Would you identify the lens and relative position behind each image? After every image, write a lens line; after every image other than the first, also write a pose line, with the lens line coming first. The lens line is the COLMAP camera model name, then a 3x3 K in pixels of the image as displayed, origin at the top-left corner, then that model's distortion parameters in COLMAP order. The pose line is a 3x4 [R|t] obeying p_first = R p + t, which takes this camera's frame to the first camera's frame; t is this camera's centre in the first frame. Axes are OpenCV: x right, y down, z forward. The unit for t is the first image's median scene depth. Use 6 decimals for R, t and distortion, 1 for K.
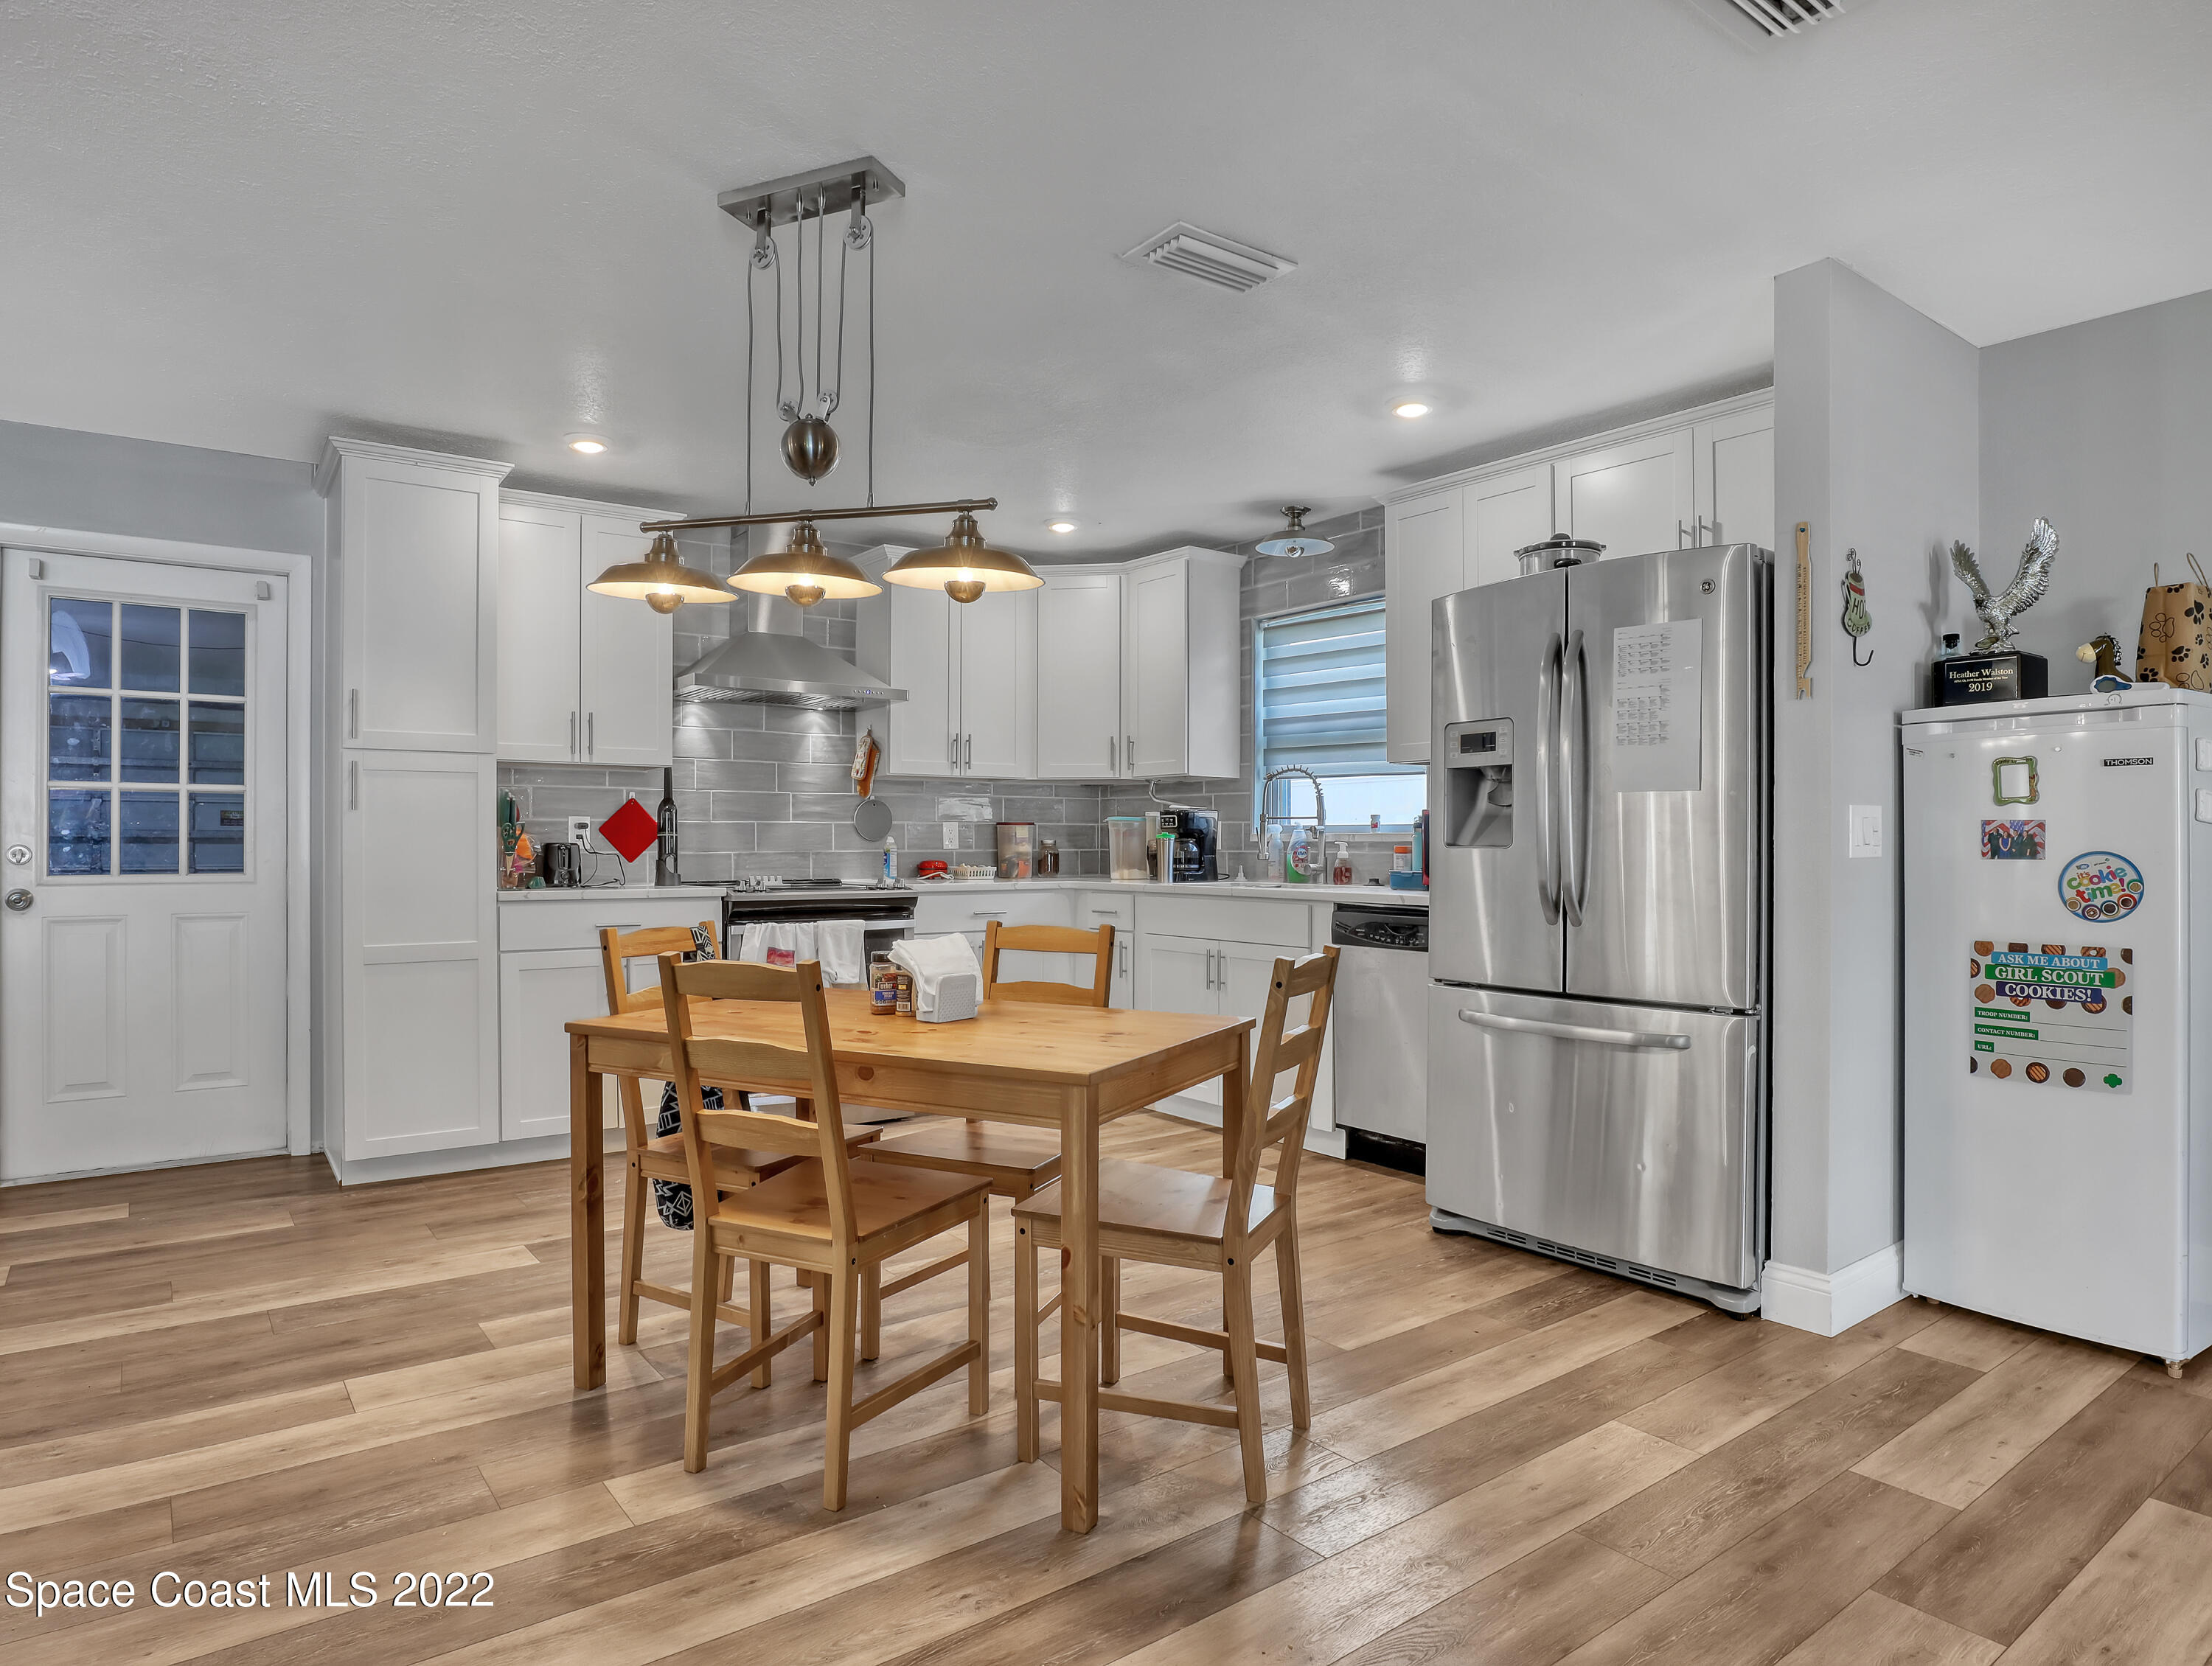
lens RADIAL K [[1307.8, 0, 1106.0], [0, 1307.8, 833.0], [0, 0, 1]] dist [-0.044828, 0.019647]
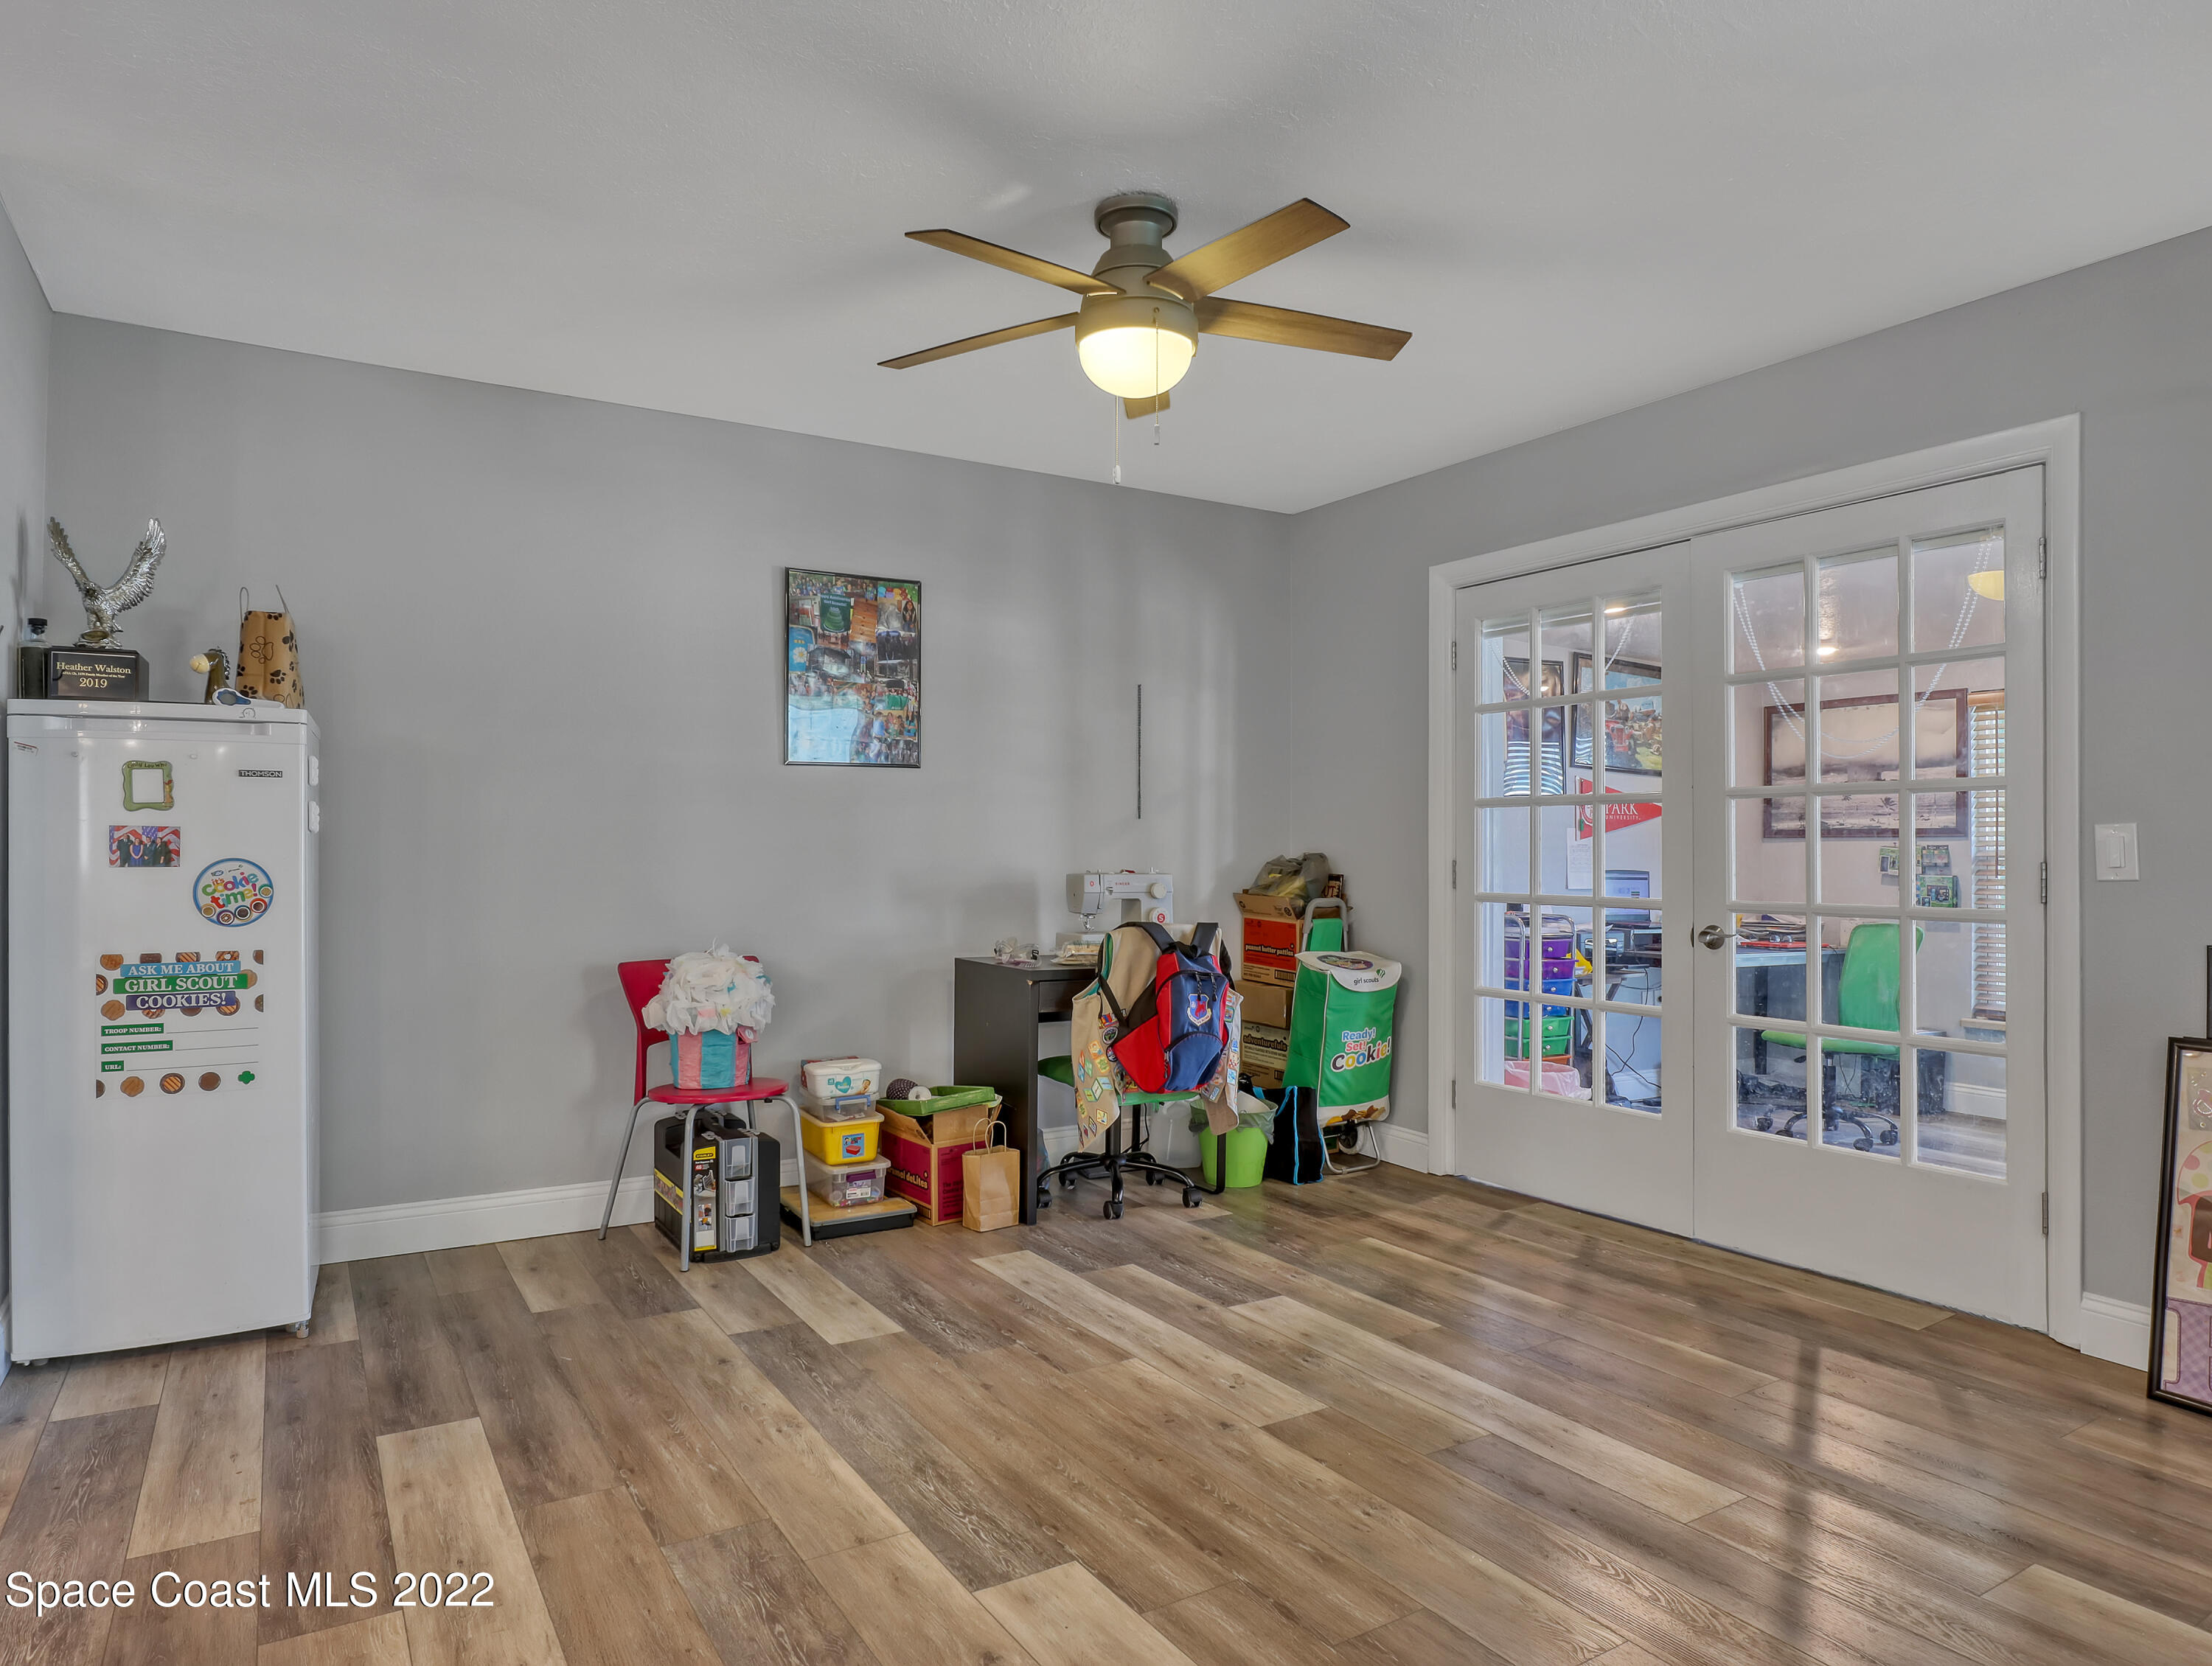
lens RADIAL K [[1330.0, 0, 1041.4], [0, 1330.0, 841.1], [0, 0, 1]] dist [-0.002925, -0.001226]
pose [[0.133742, 0.008622, 0.990979, -0.188407], [-0.008991, 0.999932, -0.007487, 0.002410], [-0.990975, -0.007909, 0.133811, 0.196272]]
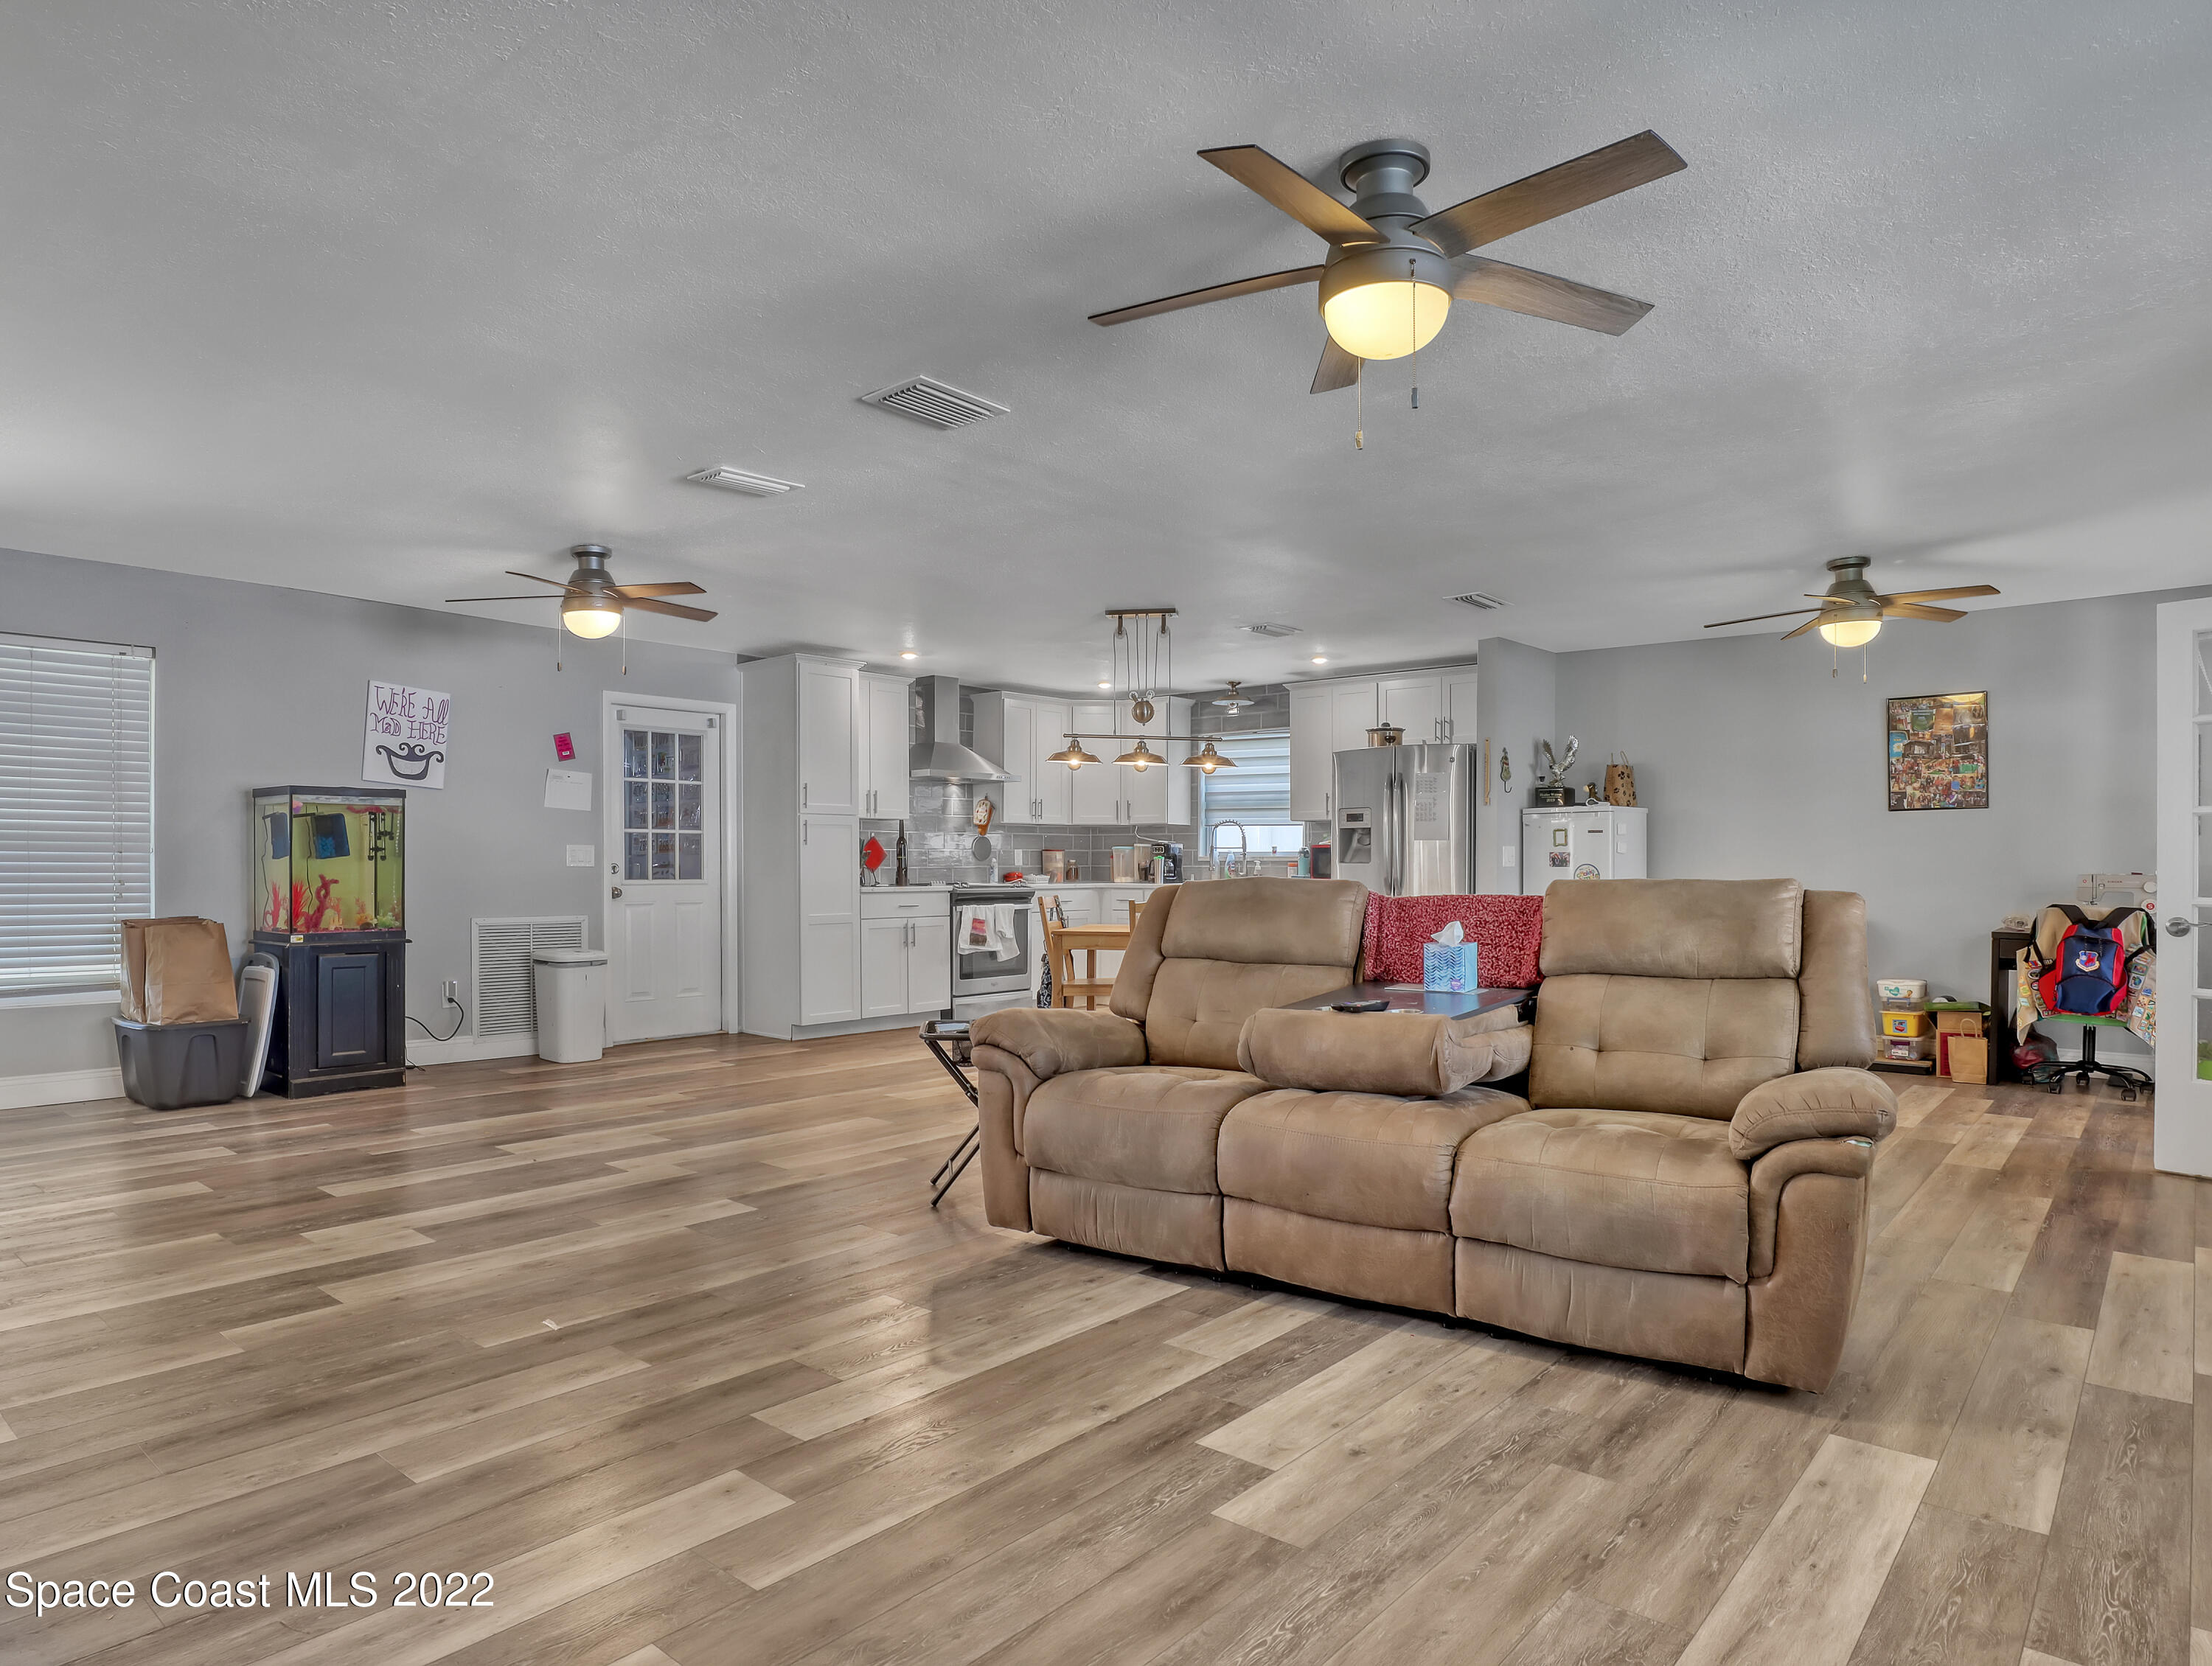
lens RADIAL K [[1327.8, 0, 1101.8], [0, 1327.8, 872.2], [0, 0, 1]] dist [-0.025394, 0.000318]
pose [[0.976901, -0.002632, 0.213675, -0.784014], [-0.000528, 0.999891, 0.014729, -0.008684], [-0.213691, -0.014501, 0.976794, -1.437128]]
